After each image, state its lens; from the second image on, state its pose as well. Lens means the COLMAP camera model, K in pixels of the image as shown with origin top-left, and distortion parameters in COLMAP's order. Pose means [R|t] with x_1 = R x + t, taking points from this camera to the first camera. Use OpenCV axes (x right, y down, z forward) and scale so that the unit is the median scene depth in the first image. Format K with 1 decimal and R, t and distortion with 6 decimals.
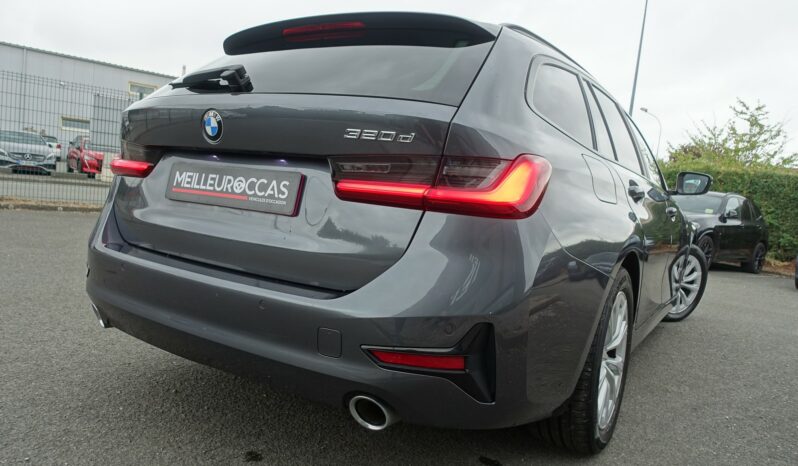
lens RADIAL K [[545.5, 0, 399.0], [0, 545.5, 233.0], [0, 0, 1]] dist [-0.008530, -0.002032]
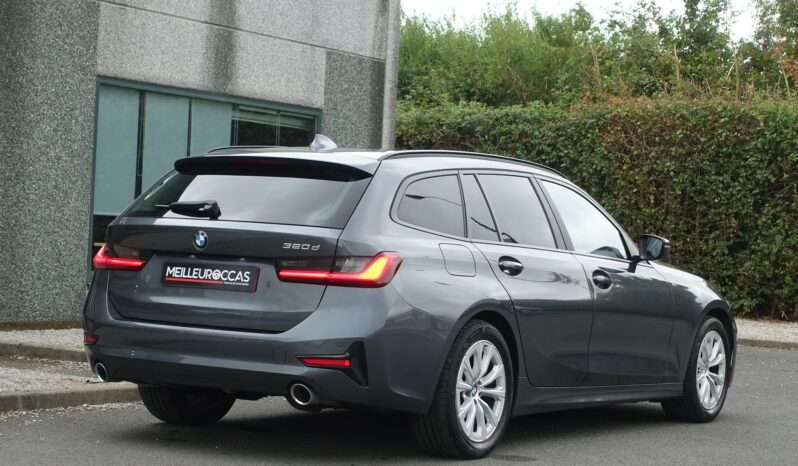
lens RADIAL K [[1793.4, 0, 399.0], [0, 1793.4, 233.0], [0, 0, 1]] dist [-0.046102, 0.108703]
pose [[0.999124, -0.039268, 0.014482, 0.181633], [0.040297, 0.996029, -0.079386, 0.238469], [-0.011307, 0.079900, 0.996739, -4.420225]]
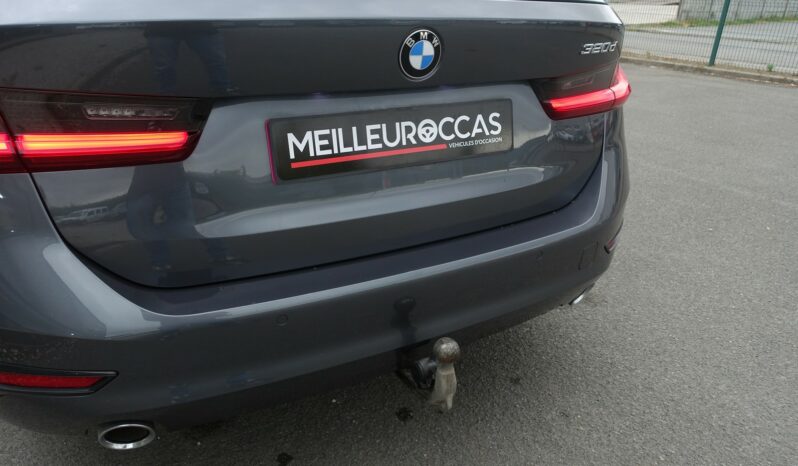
lens RADIAL K [[545.5, 0, 399.0], [0, 545.5, 233.0], [0, 0, 1]] dist [-0.008530, -0.002032]
pose [[0.484922, -0.418683, 0.767825, -0.935817], [0.098236, 0.898479, 0.427885, -0.283586], [-0.869023, -0.132063, 0.476821, 0.682613]]
